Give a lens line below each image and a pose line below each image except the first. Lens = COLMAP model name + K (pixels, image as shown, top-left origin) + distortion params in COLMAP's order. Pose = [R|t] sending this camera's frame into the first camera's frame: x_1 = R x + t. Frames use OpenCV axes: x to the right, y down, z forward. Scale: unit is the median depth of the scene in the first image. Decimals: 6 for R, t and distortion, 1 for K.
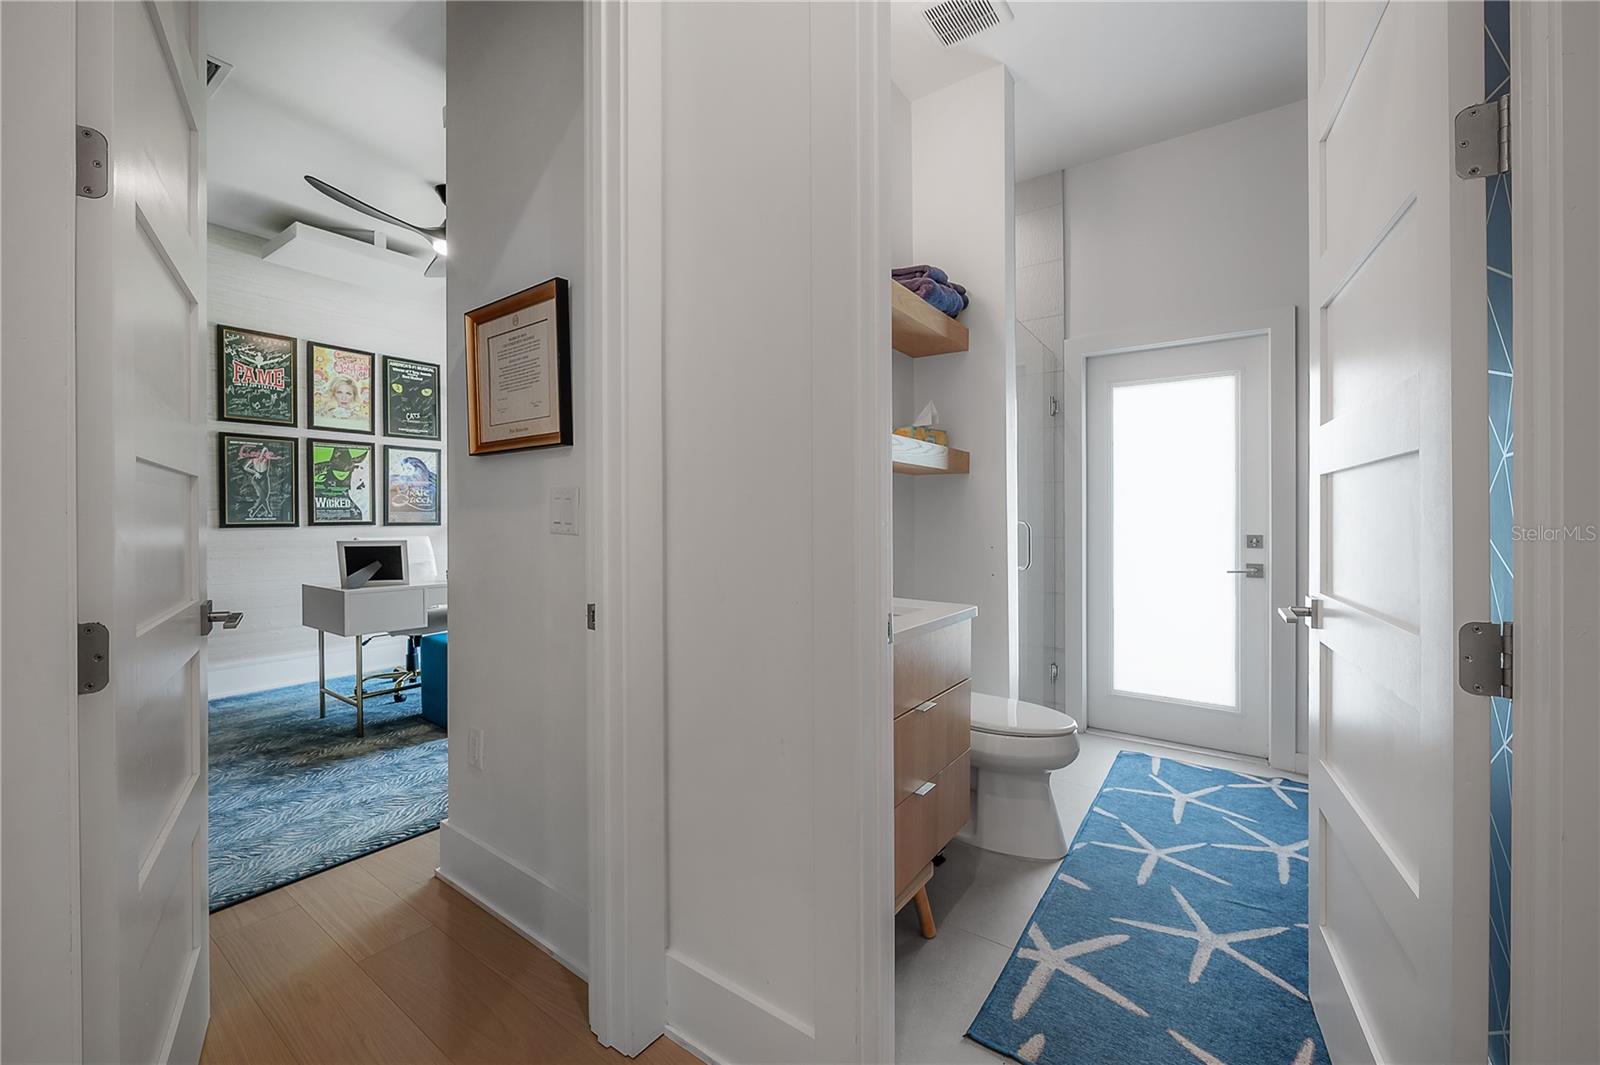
lens RADIAL K [[642.2, 0, 814.6], [0, 642.2, 529.3], [0, 0, 1]] dist [-0.007226, 0.000992]
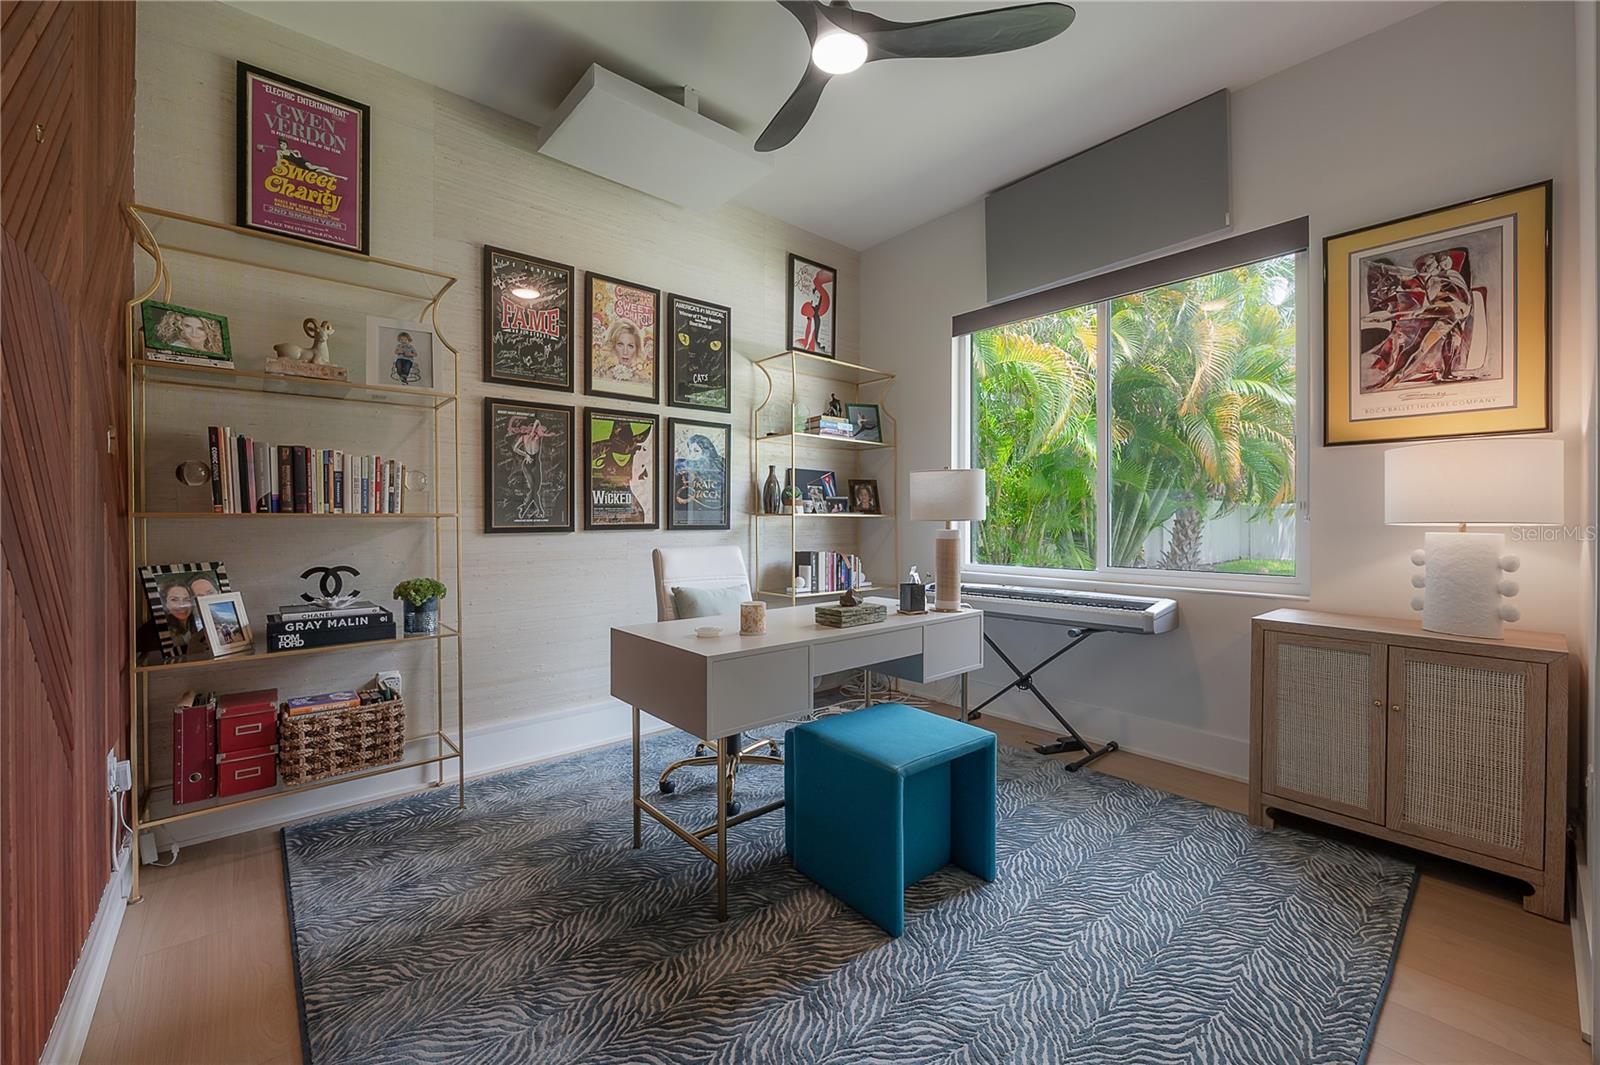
lens RADIAL K [[642.2, 0, 788.3], [0, 642.2, 524.7], [0, 0, 1]] dist [-0.007226, 0.000992]
pose [[0.968455, 0.003715, -0.249160, -0.390289], [-0.004990, 0.999977, -0.004486, -0.009341], [0.249138, 0.005588, 0.968452, 0.360459]]
